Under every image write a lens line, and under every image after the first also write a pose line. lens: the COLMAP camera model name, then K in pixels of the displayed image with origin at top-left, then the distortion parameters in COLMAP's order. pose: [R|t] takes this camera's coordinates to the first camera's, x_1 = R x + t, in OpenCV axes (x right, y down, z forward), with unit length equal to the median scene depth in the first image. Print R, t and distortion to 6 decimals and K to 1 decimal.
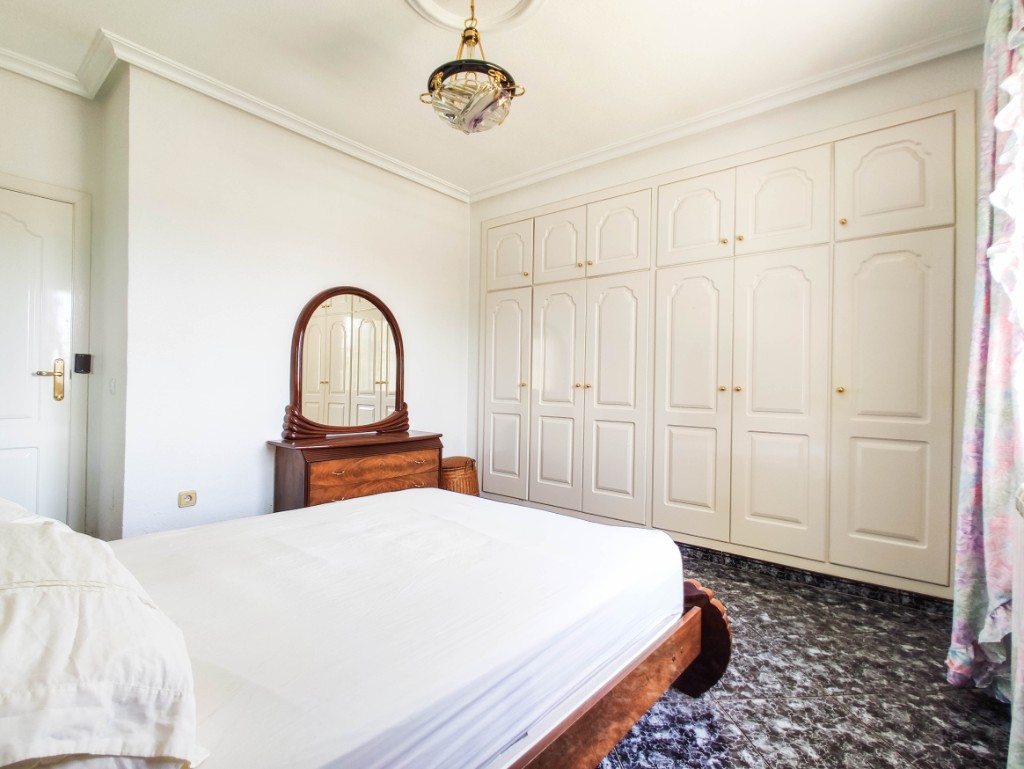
lens RADIAL K [[481.1, 0, 512.2], [0, 481.1, 371.8], [0, 0, 1]] dist [0.000895, 0.000000]
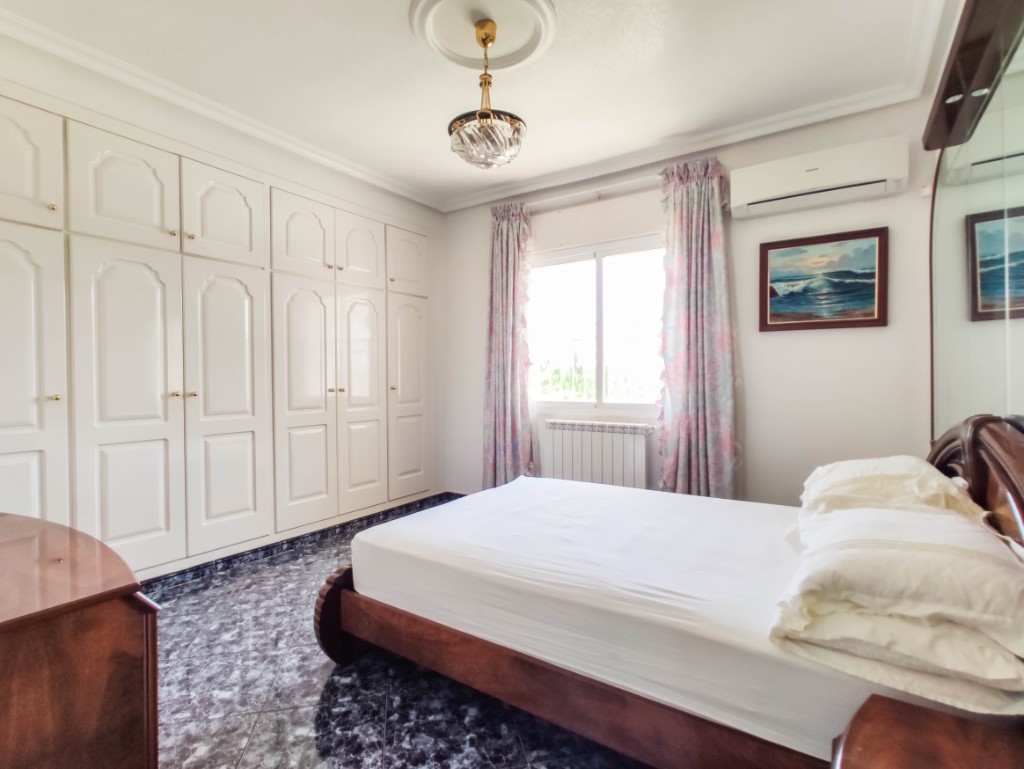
lens RADIAL K [[502.2, 0, 501.5], [0, 502.2, 384.4], [0, 0, 1]] dist [0.000017, 0.005338]
pose [[-0.084044, -0.014063, 0.996363, -0.698635], [0.000743, 0.999899, 0.014176, 0.002856], [-0.996462, 0.001932, -0.084026, 0.569639]]
